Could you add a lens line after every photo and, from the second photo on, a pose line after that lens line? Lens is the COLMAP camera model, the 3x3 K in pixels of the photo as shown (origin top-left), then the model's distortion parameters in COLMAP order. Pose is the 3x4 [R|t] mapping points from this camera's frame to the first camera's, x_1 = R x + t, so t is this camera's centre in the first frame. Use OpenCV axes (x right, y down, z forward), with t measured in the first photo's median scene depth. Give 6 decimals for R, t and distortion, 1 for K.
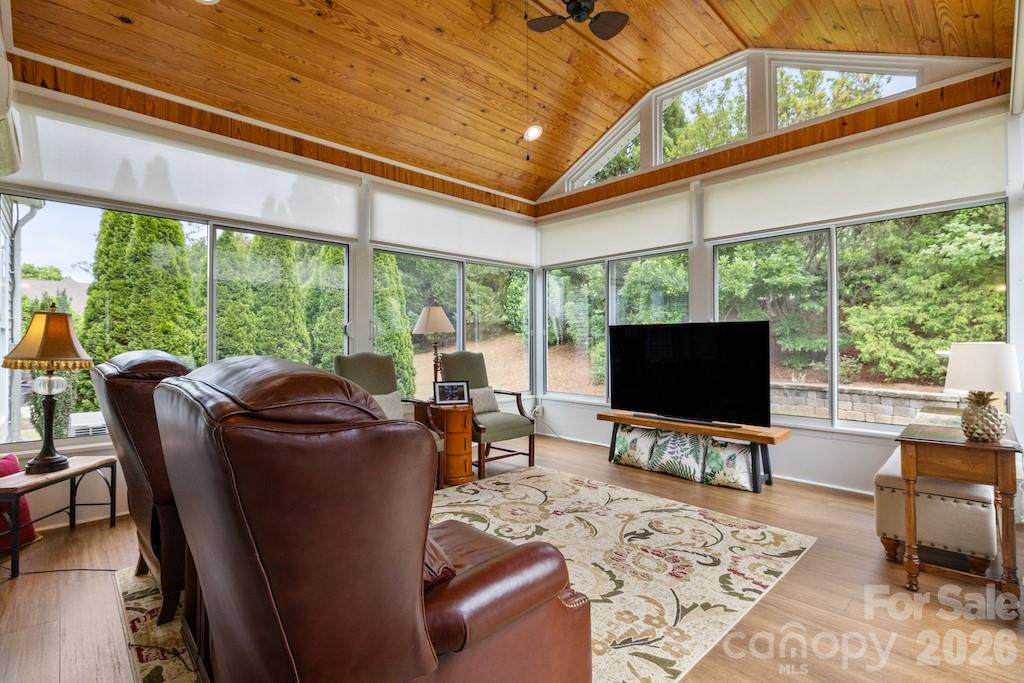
lens RADIAL K [[478.4, 0, 512.6], [0, 478.4, 339.8], [0, 0, 1]] dist [0.000029, -0.000013]
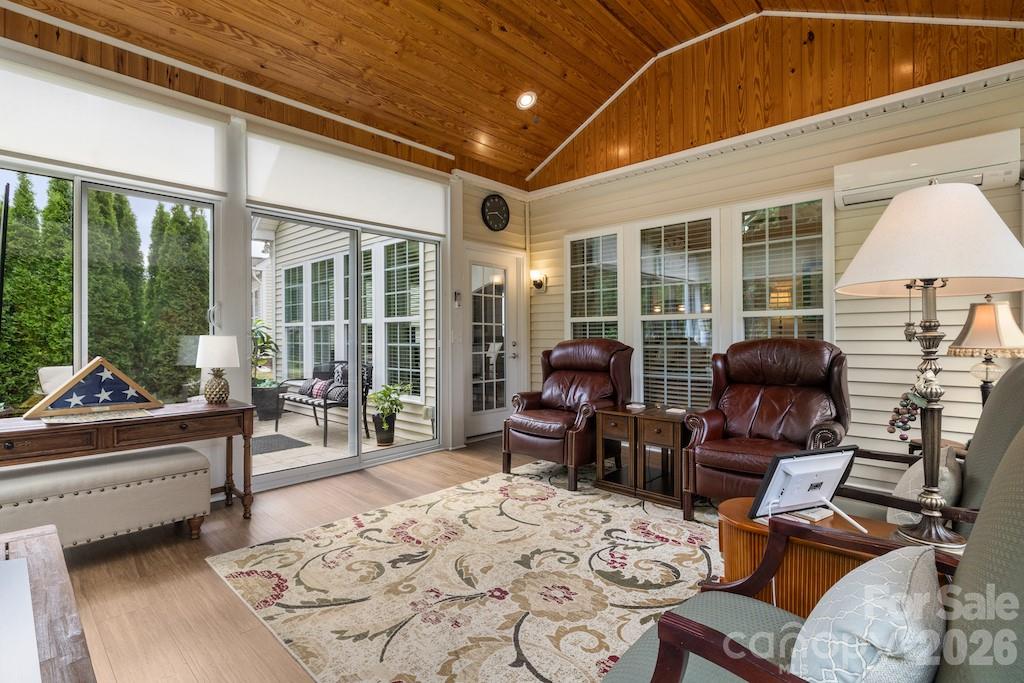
lens RADIAL K [[478.4, 0, 511.0], [0, 478.4, 339.2], [0, 0, 1]] dist [0.000029, -0.000013]
pose [[-0.998583, 0.003008, -0.053138, 0.123399], [0.003182, 0.999990, -0.003199, 0.019281], [0.053128, -0.003364, -0.998582, 1.825559]]
